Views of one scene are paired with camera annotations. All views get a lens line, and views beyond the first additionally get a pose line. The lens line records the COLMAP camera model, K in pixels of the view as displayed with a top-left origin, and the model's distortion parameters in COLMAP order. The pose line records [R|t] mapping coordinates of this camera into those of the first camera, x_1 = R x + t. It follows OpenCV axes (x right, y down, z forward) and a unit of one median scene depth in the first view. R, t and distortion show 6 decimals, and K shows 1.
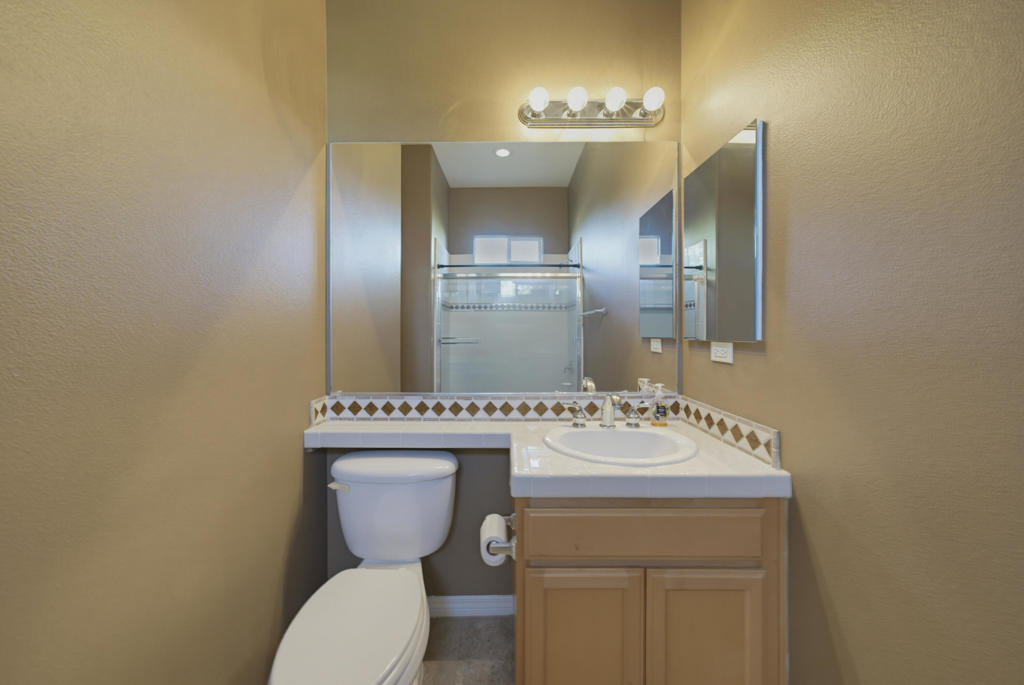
lens RADIAL K [[343.7, 0, 512.3], [0, 343.7, 334.7], [0, 0, 1]] dist [0.000080, 0.000034]
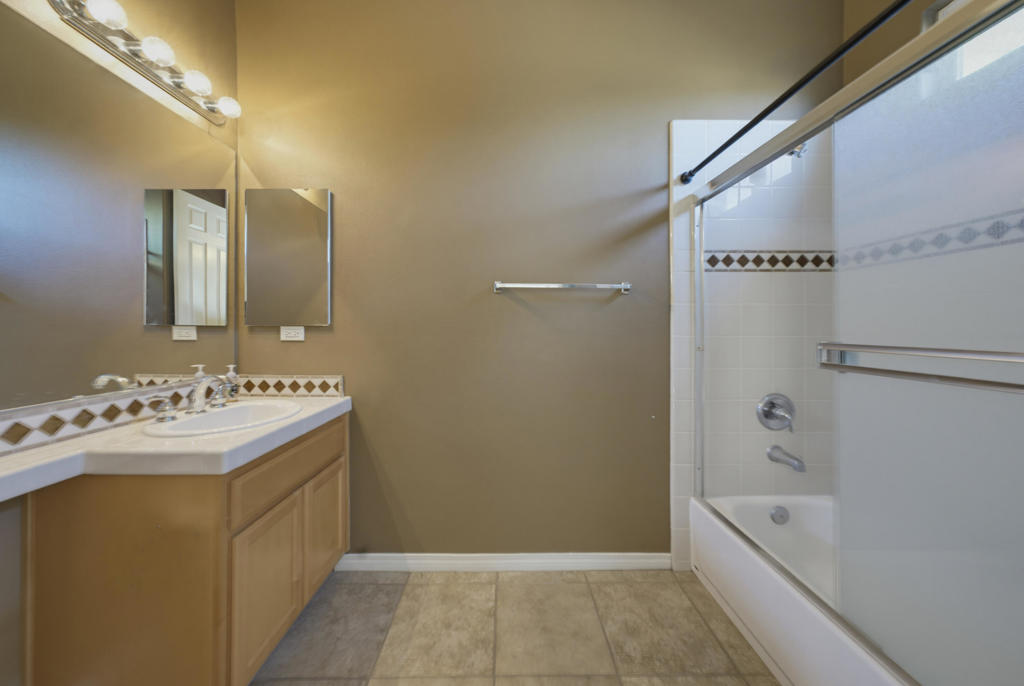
lens RADIAL K [[347.7, 0, 508.6], [0, 347.7, 323.8], [0, 0, 1]] dist [0.000485, 0.000137]
pose [[0.005120, 0.013074, 0.999901, -0.806935], [0.004551, 0.999904, -0.013097, 0.033974], [-0.999977, 0.004618, 0.005060, 0.114918]]
